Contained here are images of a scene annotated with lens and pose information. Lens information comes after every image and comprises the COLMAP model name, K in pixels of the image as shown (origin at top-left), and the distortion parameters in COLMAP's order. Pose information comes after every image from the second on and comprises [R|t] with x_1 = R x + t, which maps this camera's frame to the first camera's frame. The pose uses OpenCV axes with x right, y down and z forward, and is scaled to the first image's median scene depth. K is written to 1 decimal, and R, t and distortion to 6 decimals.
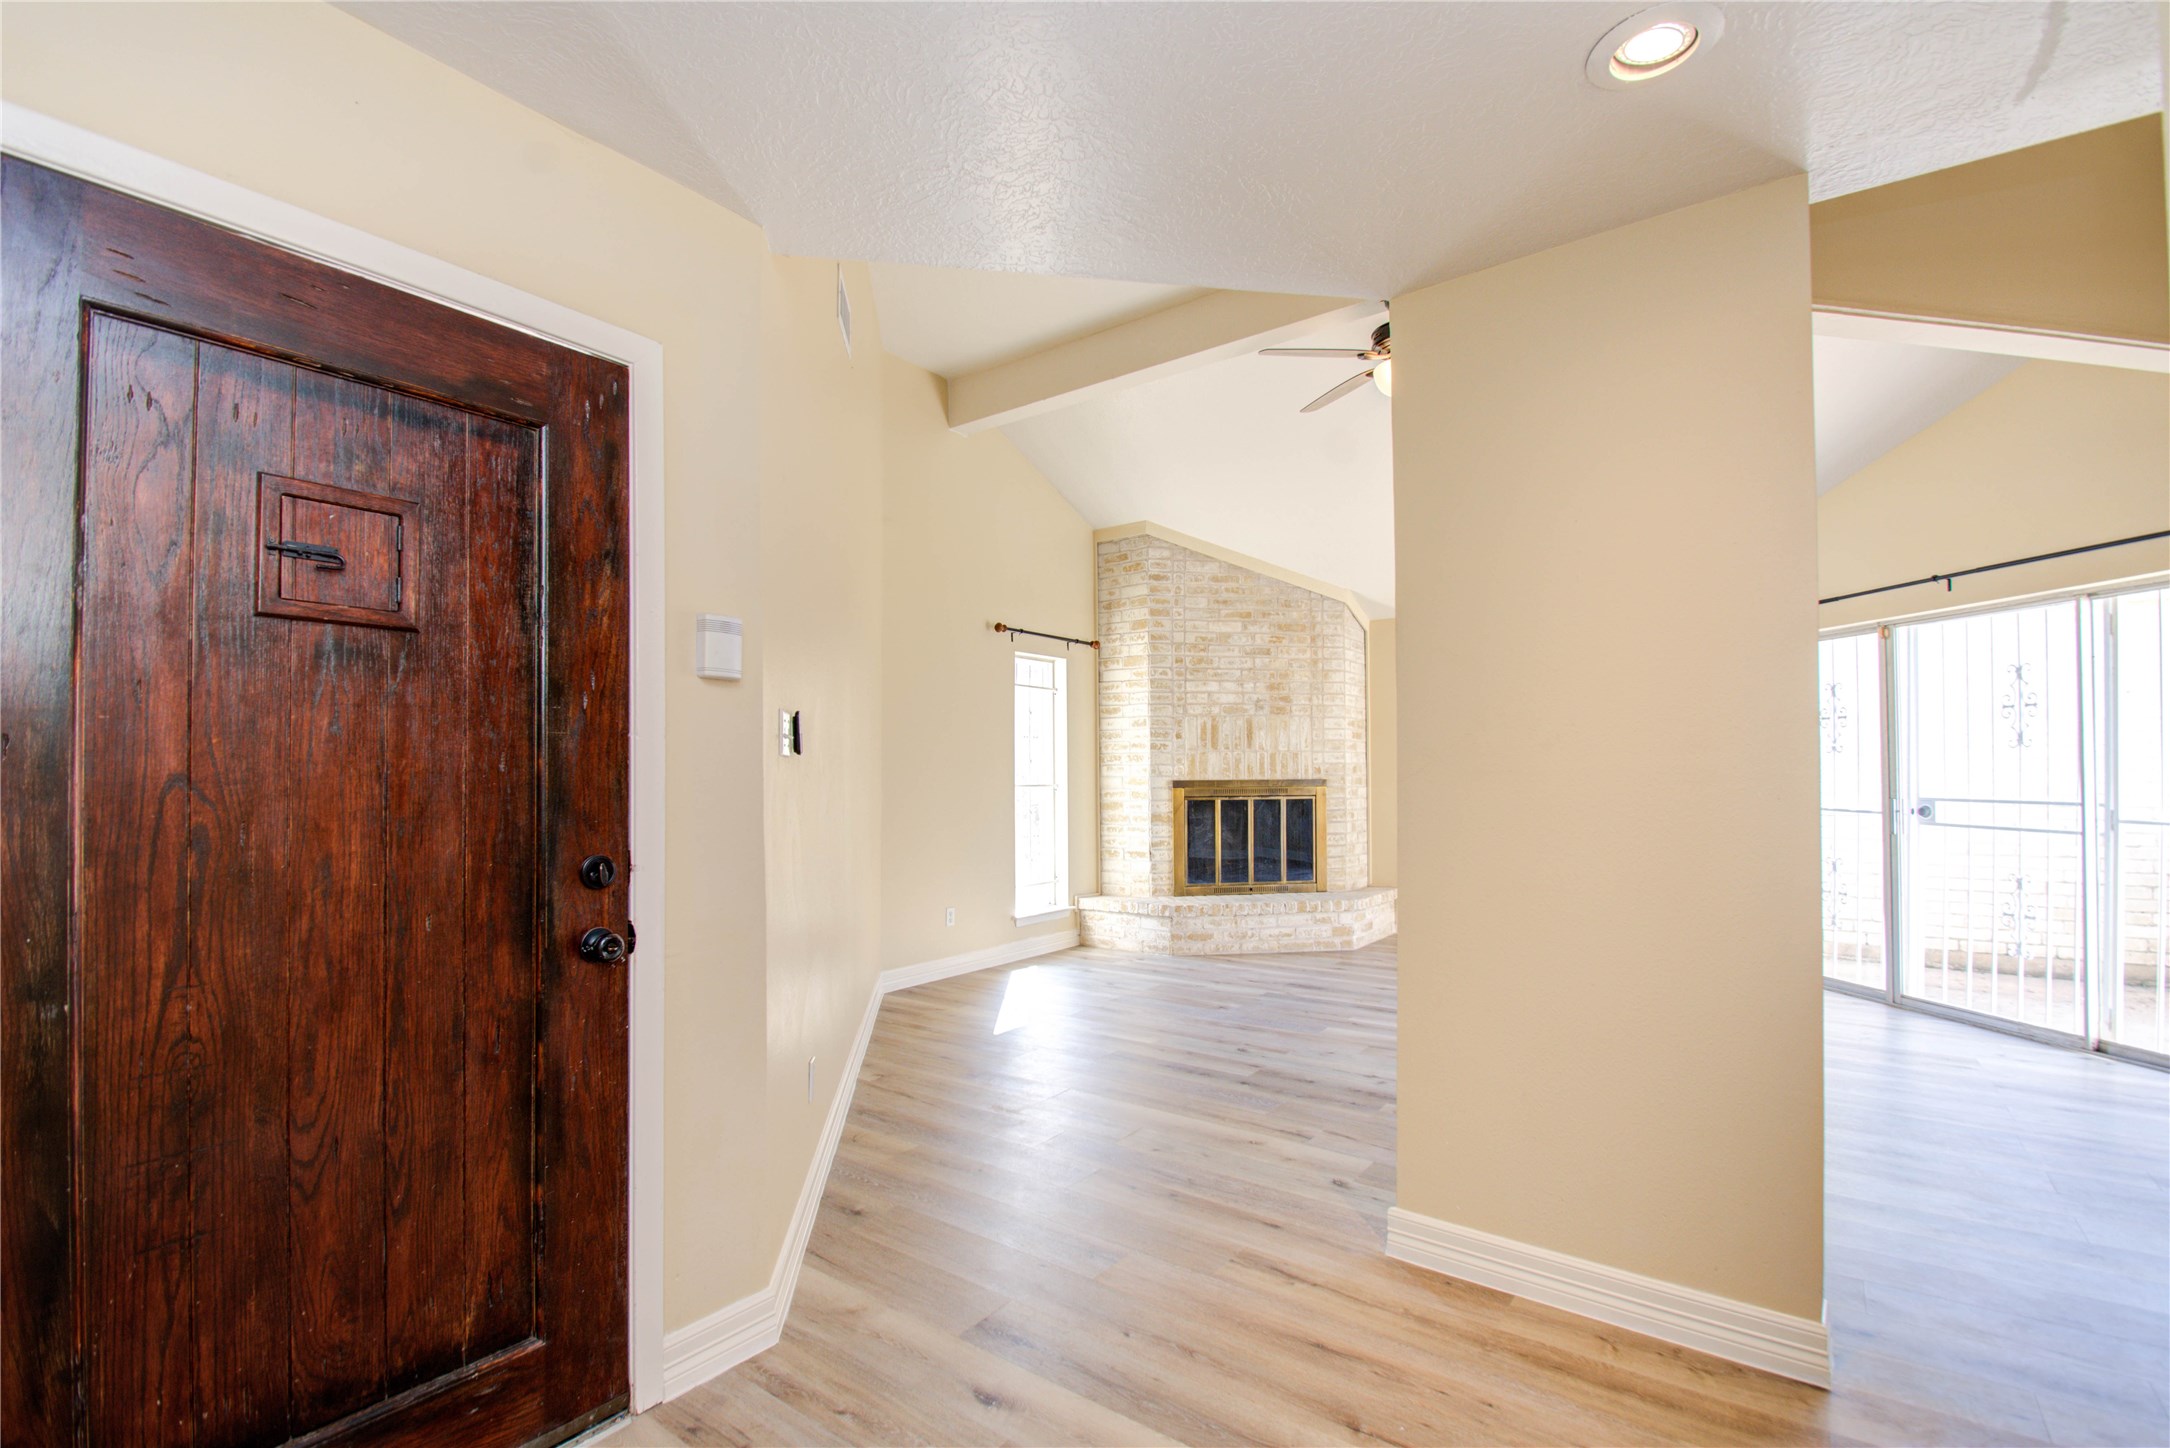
lens RADIAL K [[957.7, 0, 1093.8], [0, 957.7, 764.3], [0, 0, 1]] dist [0.008297, -0.012909]
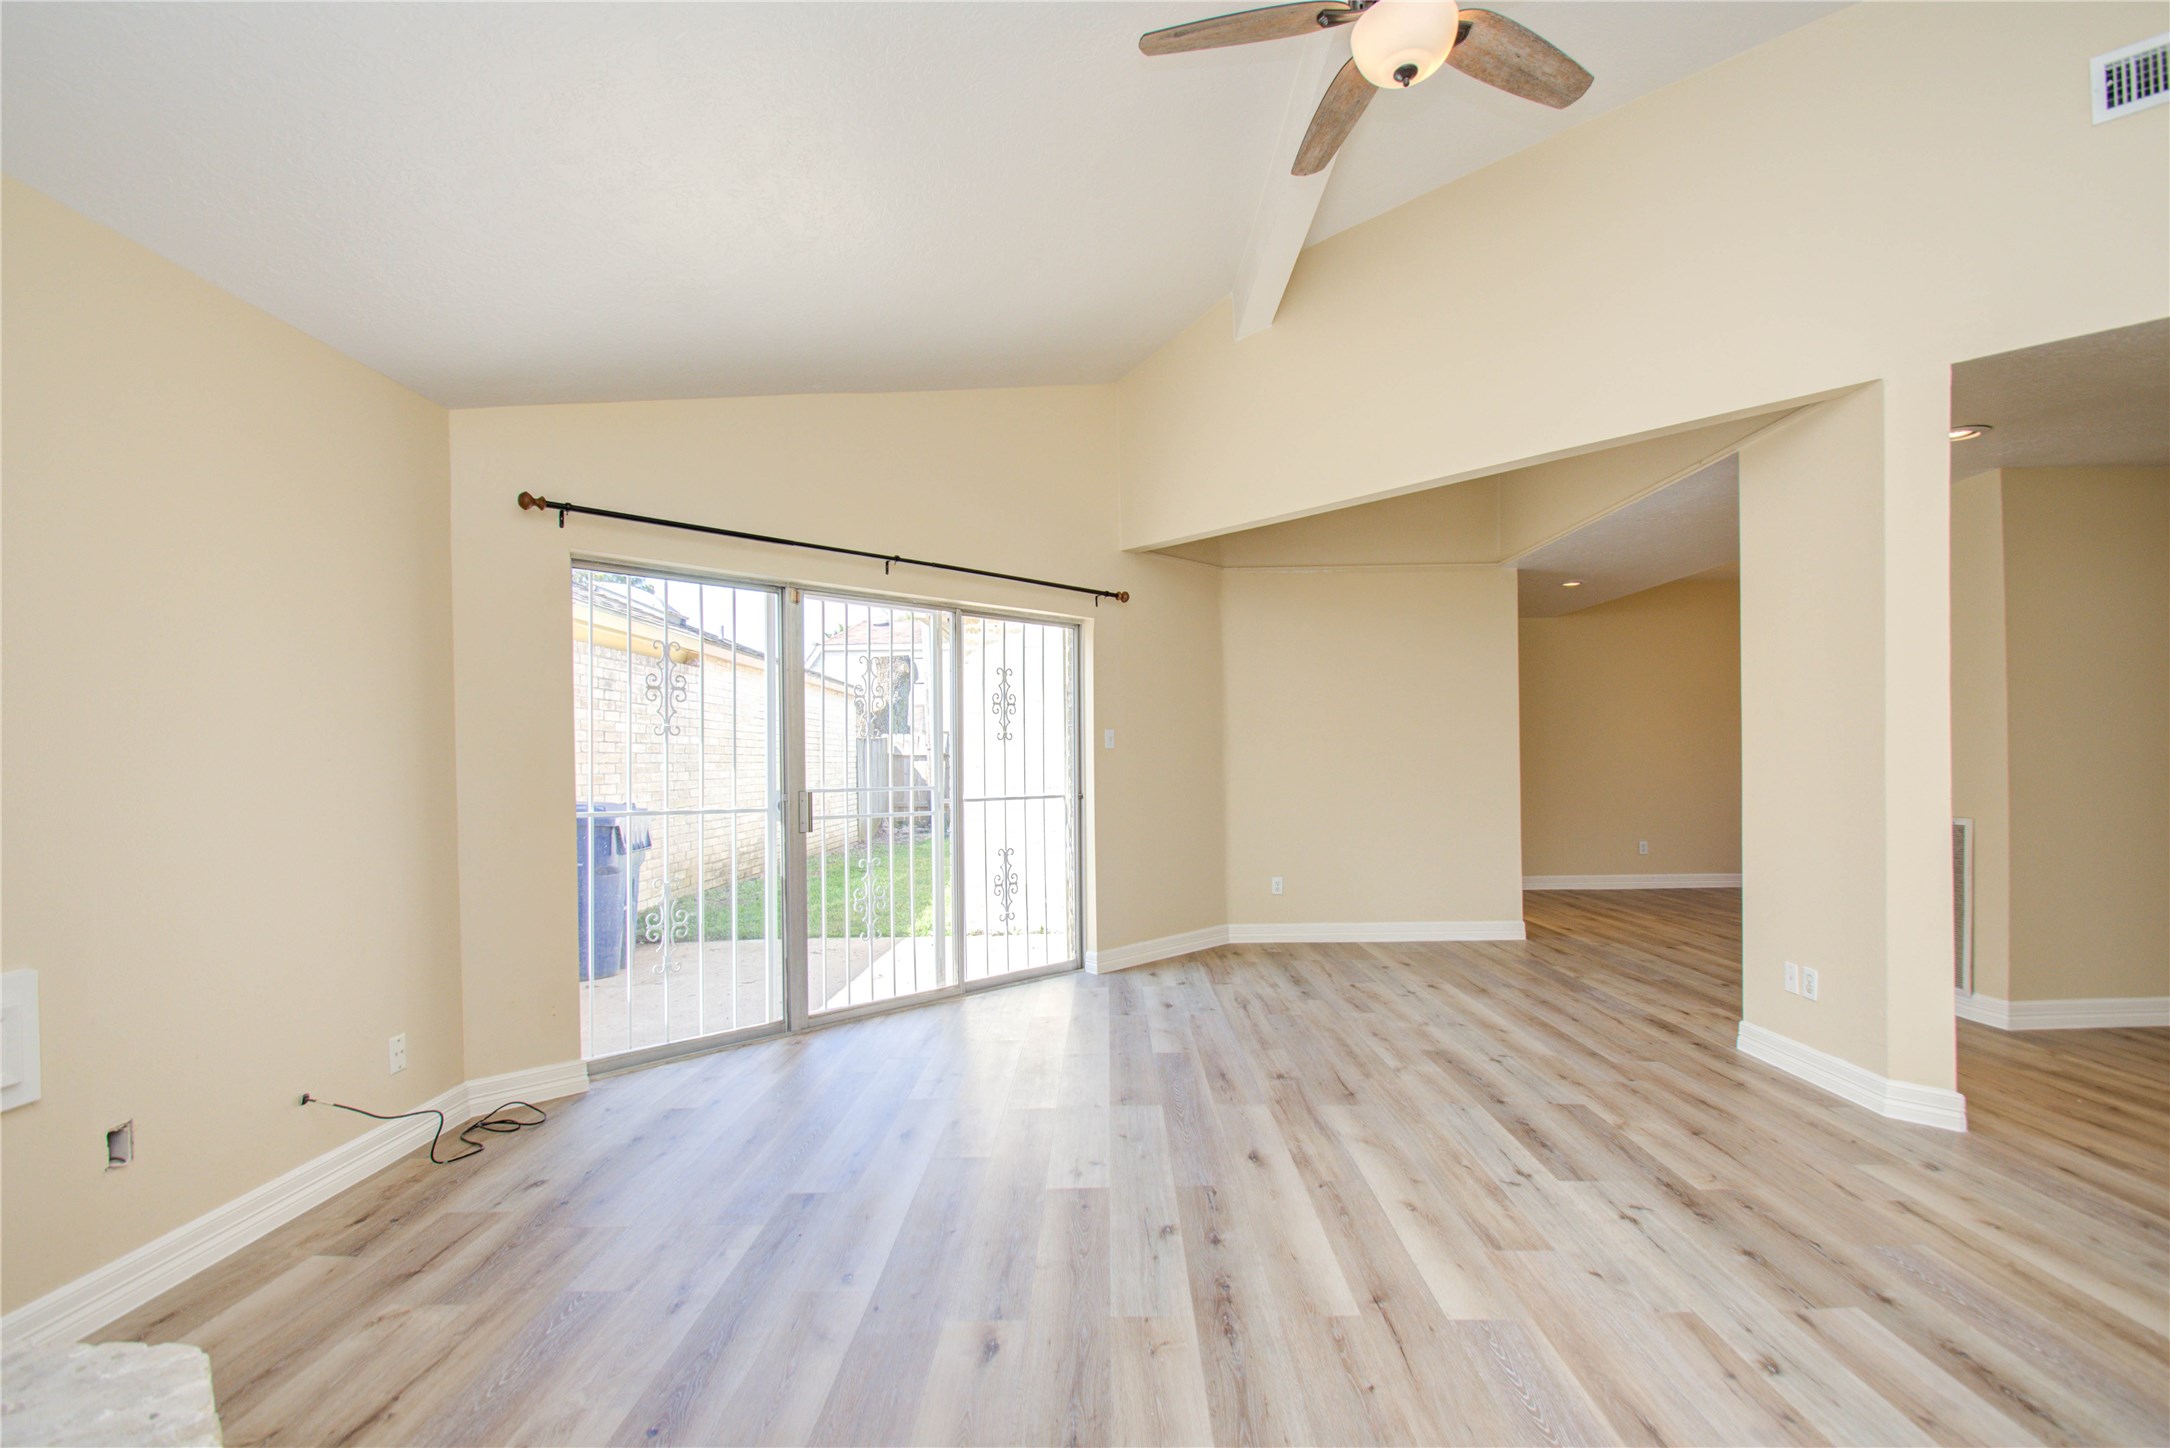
lens RADIAL K [[957.7, 0, 1093.8], [0, 957.7, 764.3], [0, 0, 1]] dist [0.008297, -0.012909]
pose [[-0.584110, 0.007979, 0.811635, -0.014793], [0.006121, 0.999967, -0.005426, 0.013285], [-0.811651, 0.001799, -0.584140, 0.985967]]
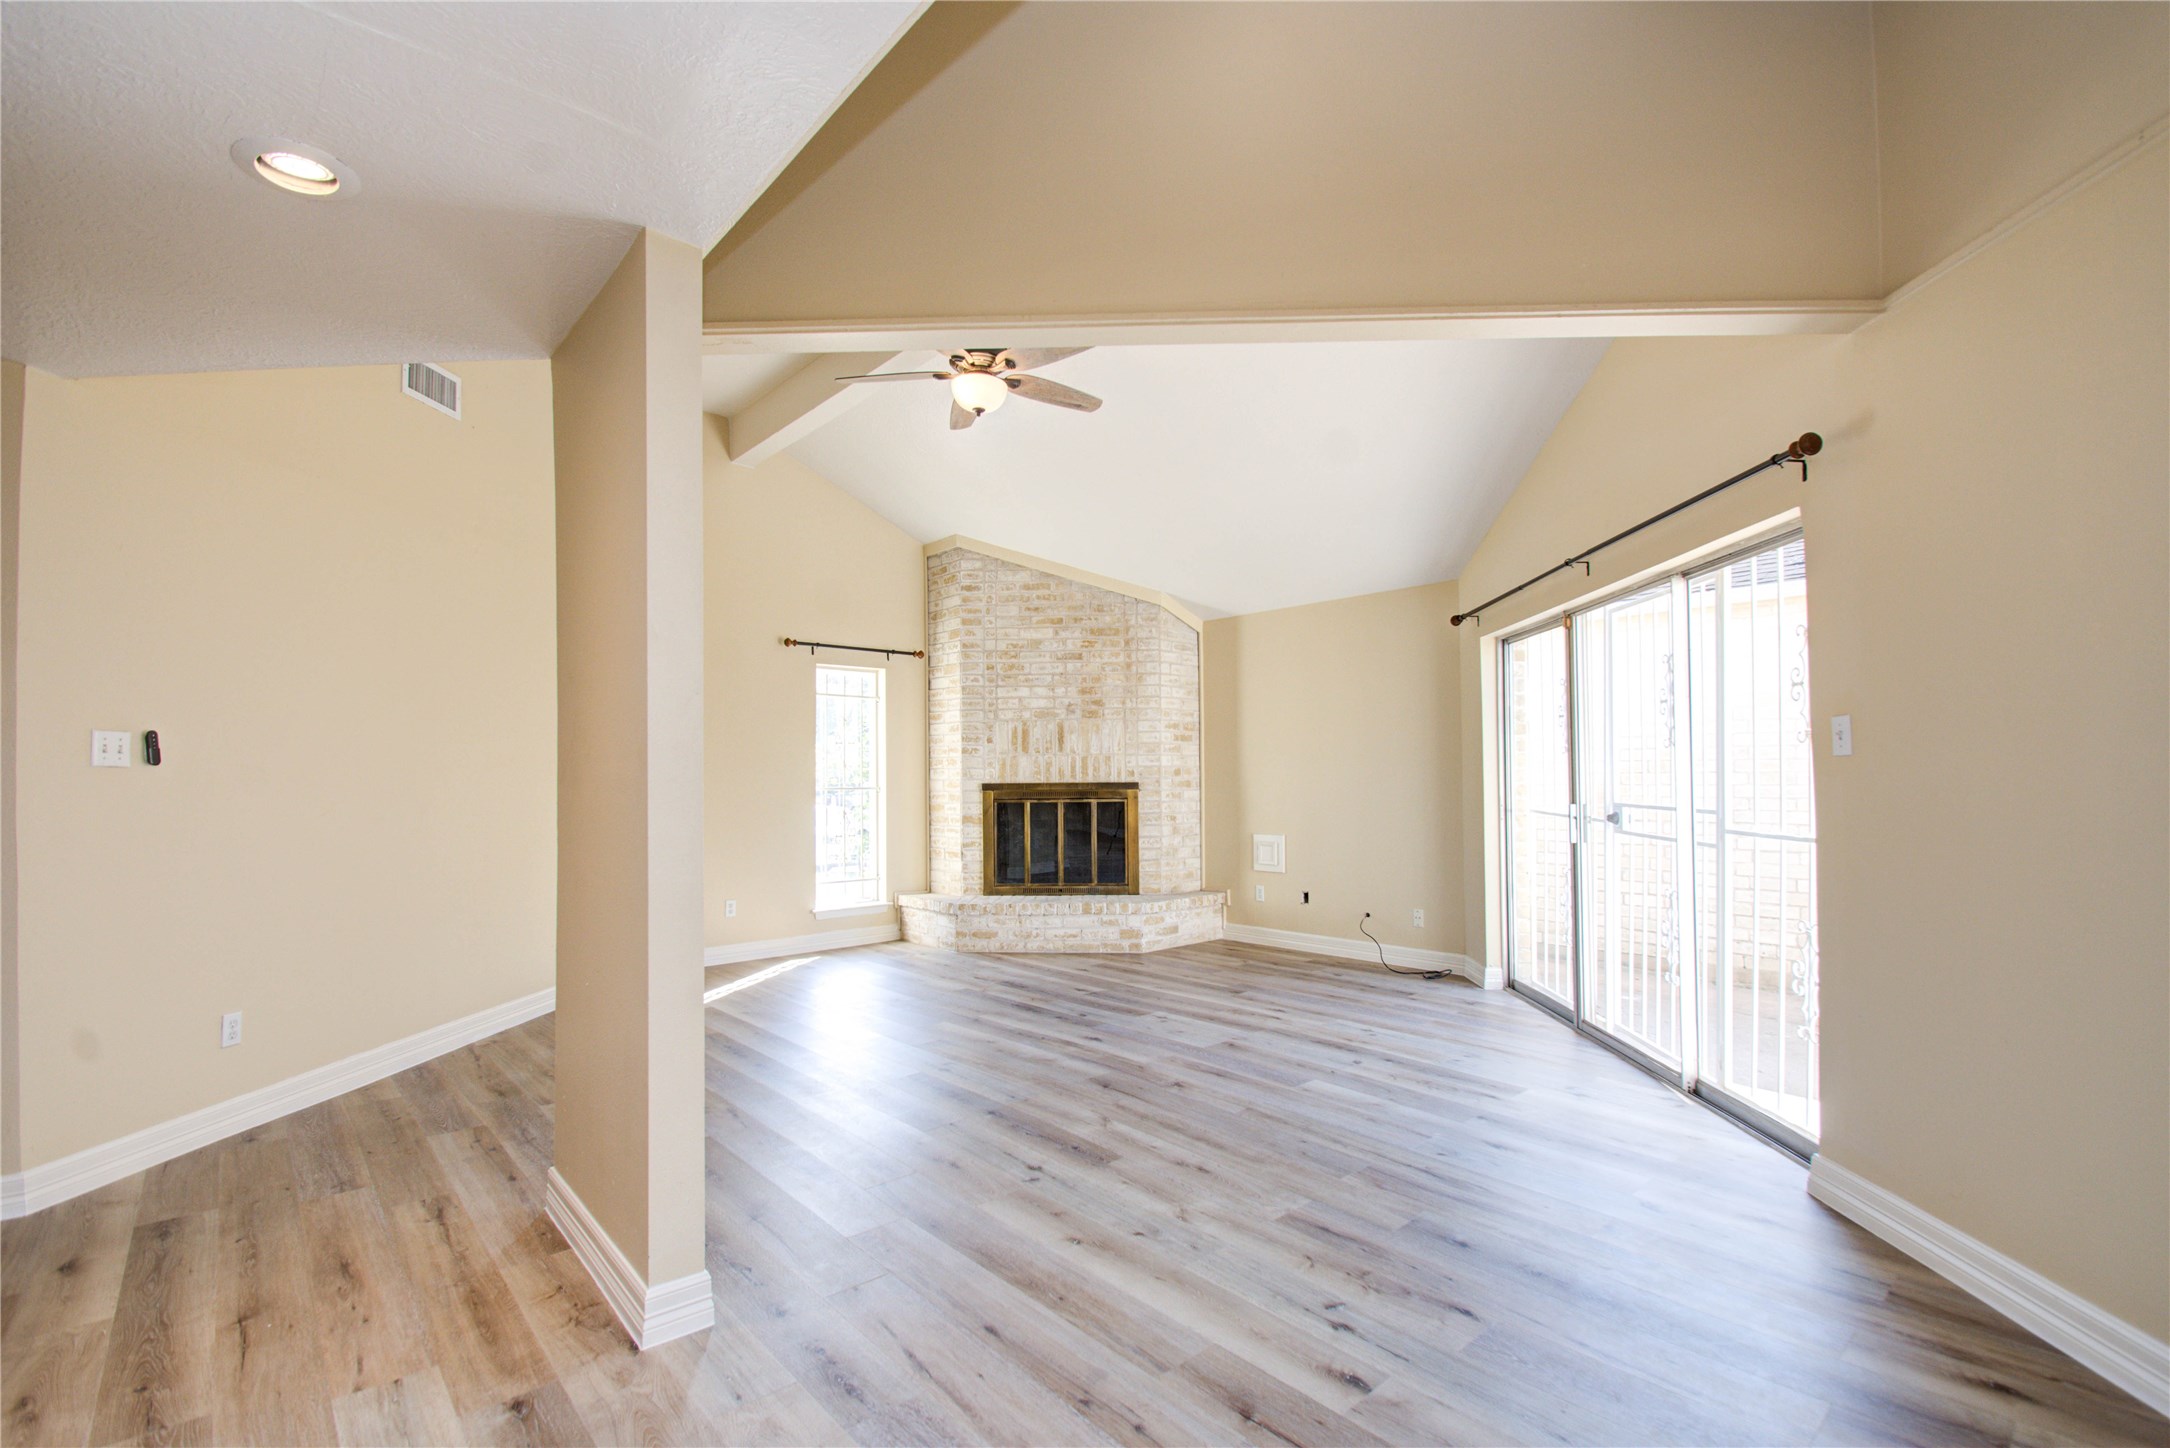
lens RADIAL K [[960.5, 0, 1095.0], [0, 960.5, 762.3], [0, 0, 1]] dist [0.011175, -0.015681]
pose [[0.979938, -0.004441, -0.199252, 0.434735], [0.003811, 0.999986, -0.003546, -0.001934], [0.199266, 0.002715, 0.979942, 0.007112]]
